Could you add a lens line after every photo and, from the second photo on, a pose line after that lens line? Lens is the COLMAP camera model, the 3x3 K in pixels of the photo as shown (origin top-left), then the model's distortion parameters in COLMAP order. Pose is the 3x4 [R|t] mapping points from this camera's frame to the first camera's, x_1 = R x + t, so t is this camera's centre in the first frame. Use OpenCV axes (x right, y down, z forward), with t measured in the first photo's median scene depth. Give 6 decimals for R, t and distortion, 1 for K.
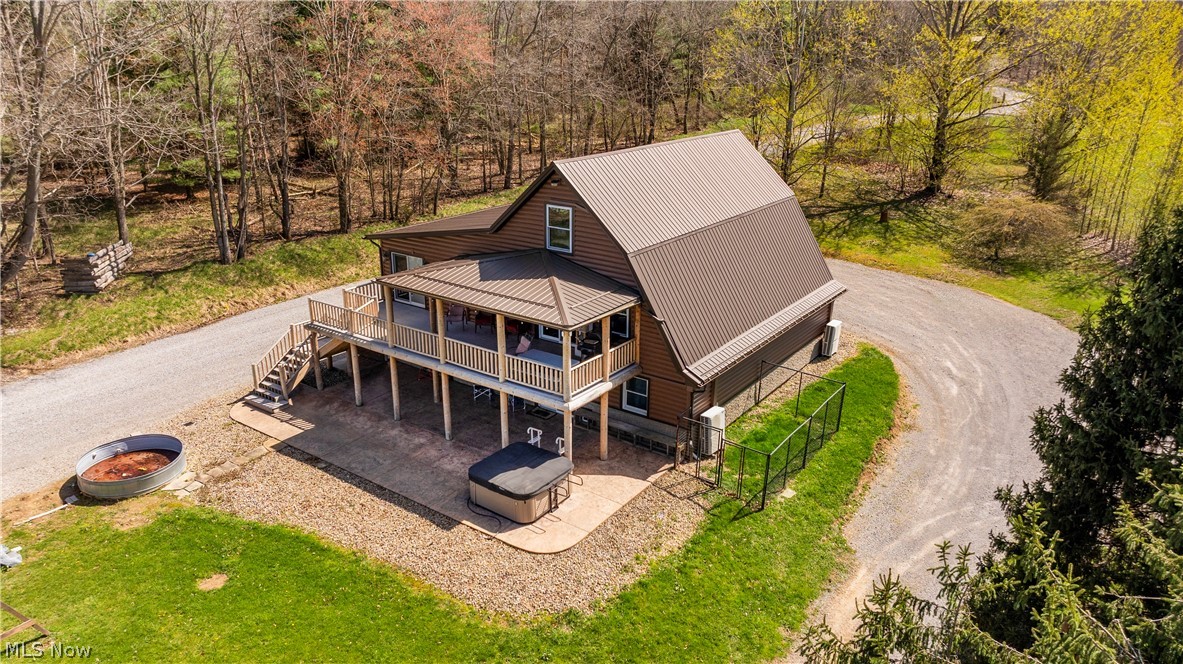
lens RADIAL K [[838.4, 0, 591.5], [0, 838.4, 332.0], [0, 0, 1]] dist [-0.008814, 0.003255]
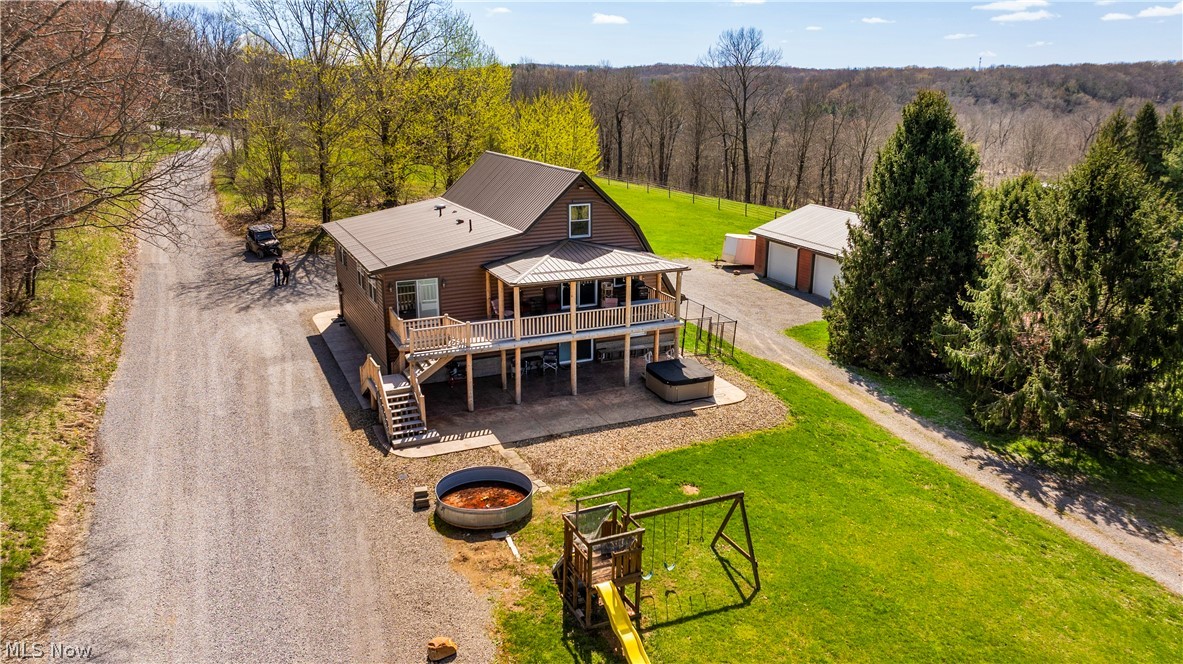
lens RADIAL K [[838.4, 0, 591.5], [0, 838.4, 332.0], [0, 0, 1]] dist [-0.008814, 0.003255]
pose [[0.492449, -0.254108, 0.832420, -1.203432], [0.284423, 0.950903, 0.122016, -0.112550], [-0.822556, 0.176672, 0.540545, 0.273991]]
